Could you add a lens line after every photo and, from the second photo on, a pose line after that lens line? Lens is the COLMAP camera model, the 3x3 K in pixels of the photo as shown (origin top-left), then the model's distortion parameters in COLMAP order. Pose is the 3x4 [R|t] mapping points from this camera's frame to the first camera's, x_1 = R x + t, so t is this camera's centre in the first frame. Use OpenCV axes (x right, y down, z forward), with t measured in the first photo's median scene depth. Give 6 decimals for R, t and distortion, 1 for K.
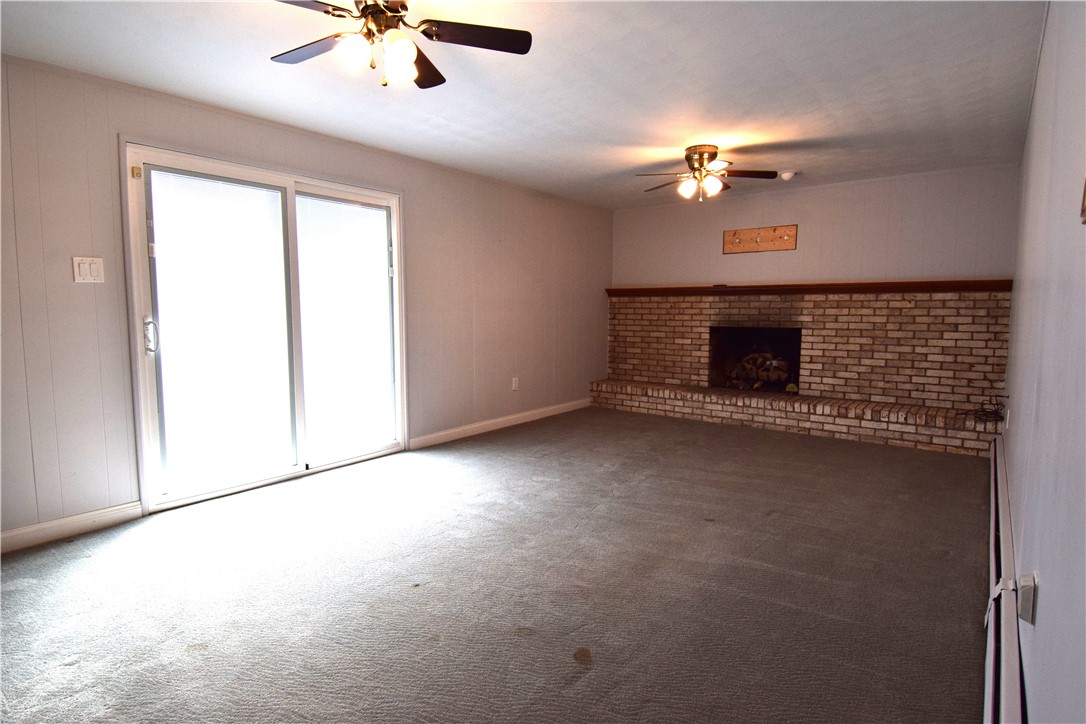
lens RADIAL K [[575.6, 0, 546.1], [0, 575.6, 363.5], [0, 0, 1]] dist [-0.001476, -0.001770]
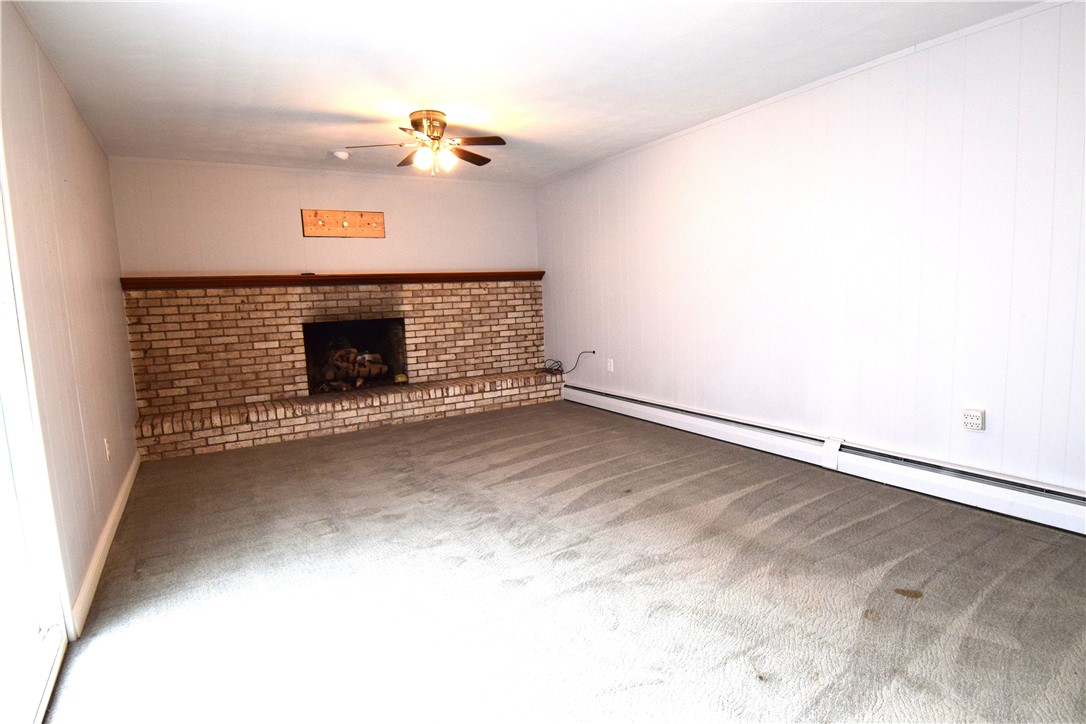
lens RADIAL K [[575.6, 0, 546.2], [0, 575.6, 356.3], [0, 0, 1]] dist [-0.001476, -0.001770]
pose [[0.341884, -0.110416, 0.933233, -0.411128], [0.131529, 0.988921, 0.068820, -0.030852], [-0.930492, 0.099218, 0.352619, 0.423817]]
